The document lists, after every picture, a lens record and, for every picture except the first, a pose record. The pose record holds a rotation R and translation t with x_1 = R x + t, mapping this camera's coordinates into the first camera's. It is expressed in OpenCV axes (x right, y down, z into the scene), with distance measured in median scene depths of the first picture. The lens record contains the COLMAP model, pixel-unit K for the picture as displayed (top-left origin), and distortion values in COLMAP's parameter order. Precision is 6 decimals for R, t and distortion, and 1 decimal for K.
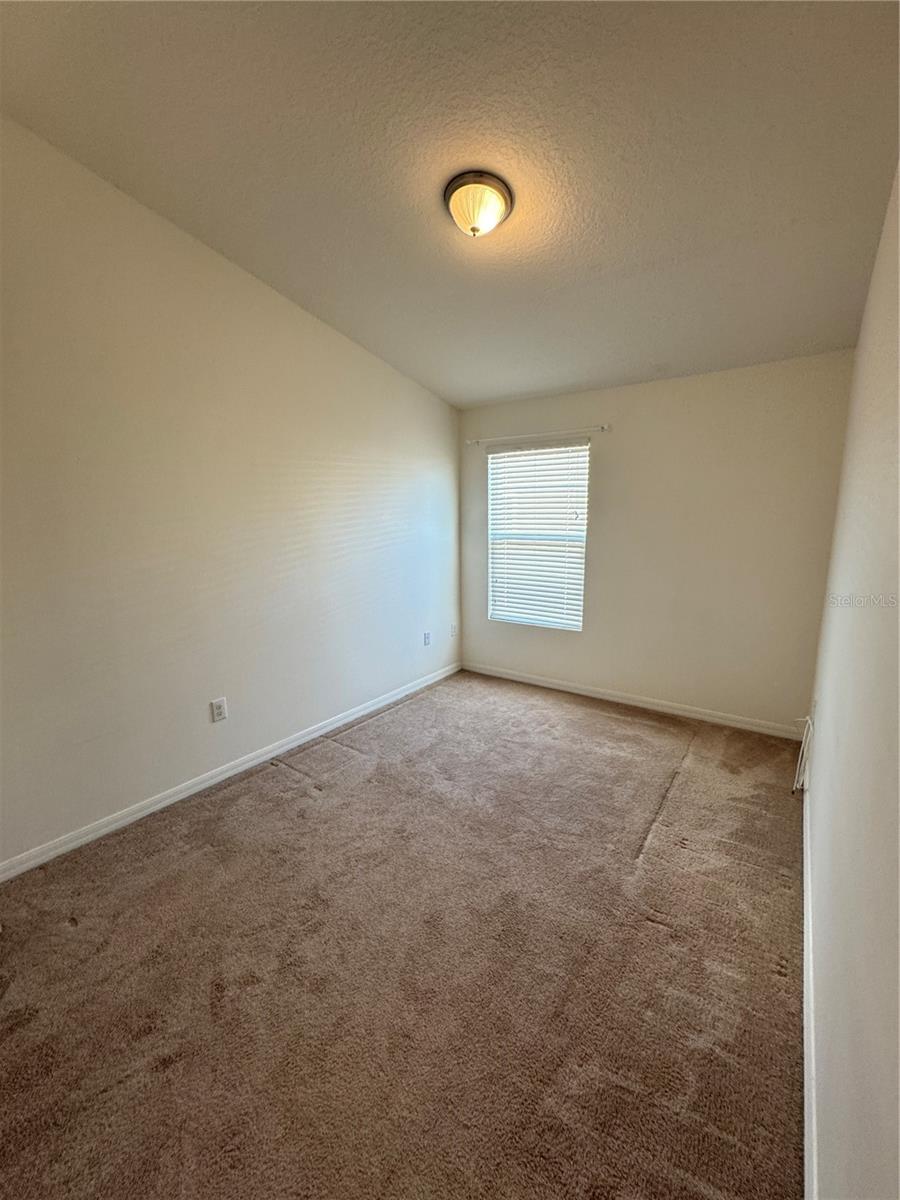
lens RADIAL K [[479.4, 0, 450.0], [0, 479.4, 600.0], [0, 0, 1]] dist [-0.002757, 0.000015]
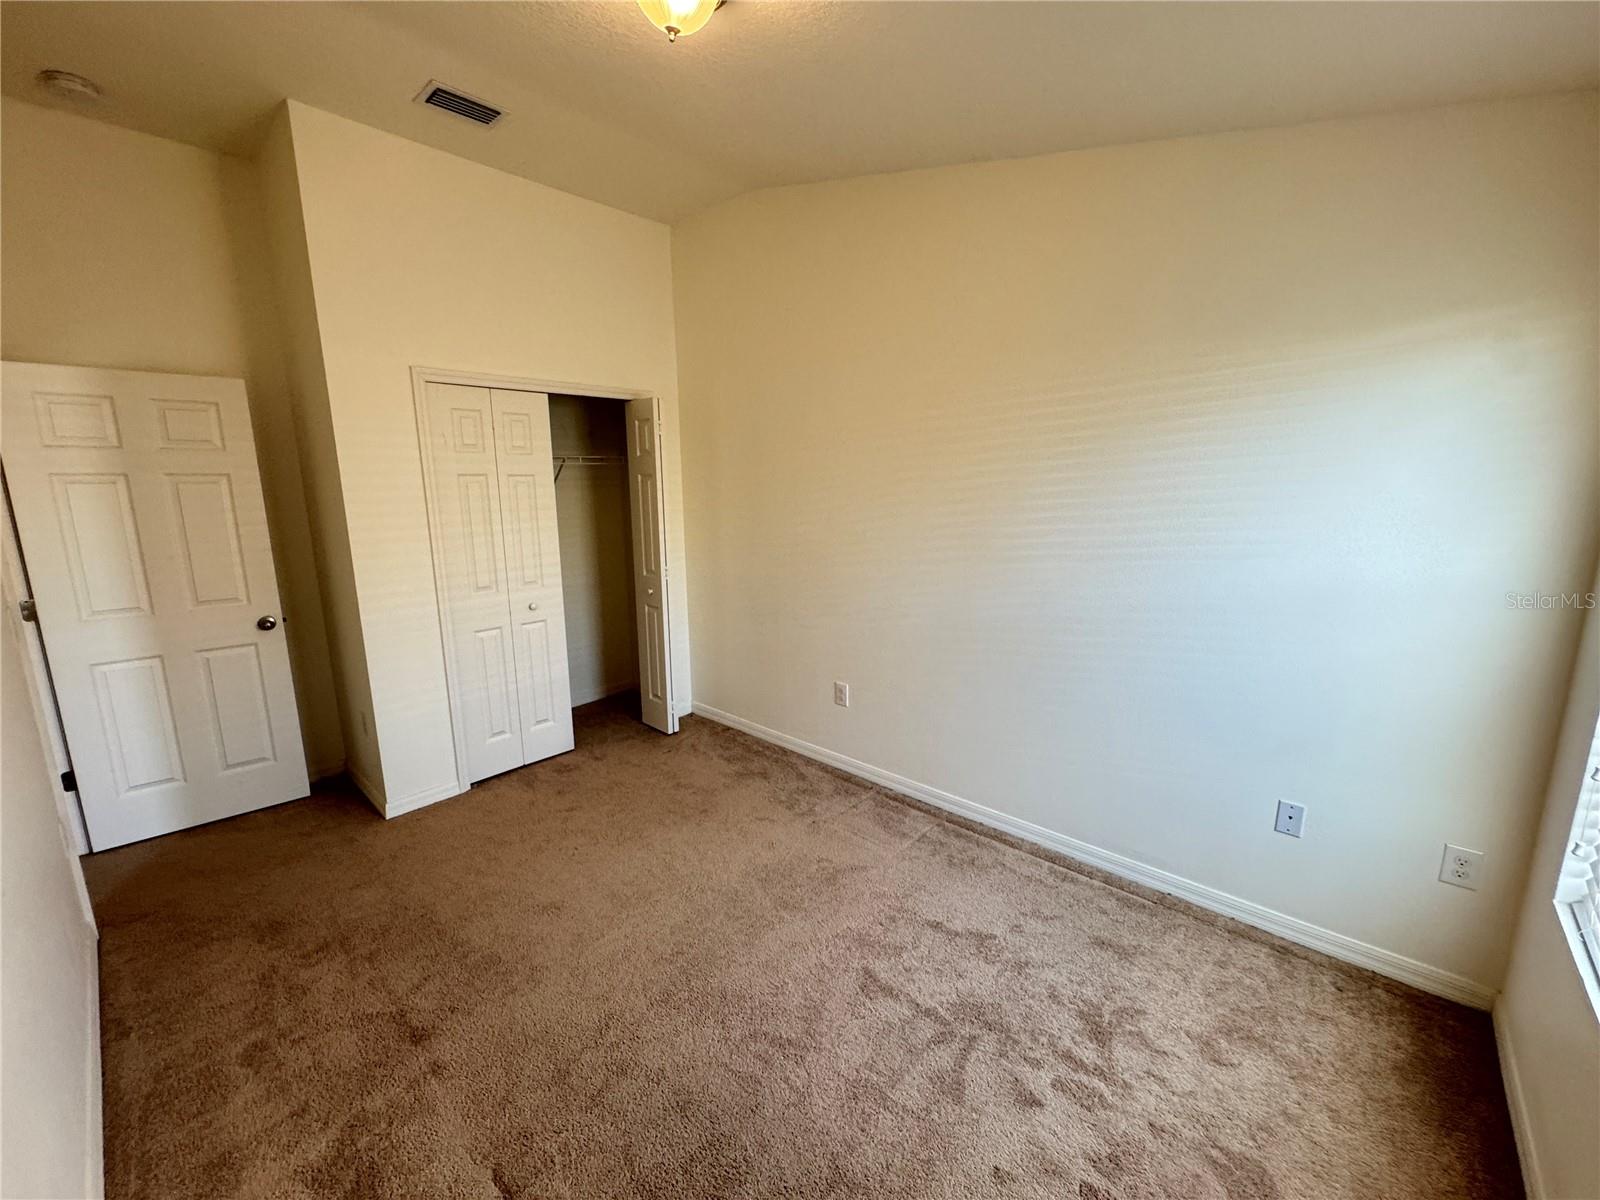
lens RADIAL K [[639.3, 0, 801.1], [0, 639.3, 599.3], [0, 0, 1]] dist [-0.002757, 0.000015]
pose [[-0.108653, 0.195618, -0.974643, 0.697670], [-0.169578, 0.962429, 0.212071, -0.196774], [0.979509, 0.188320, -0.071398, 0.978086]]
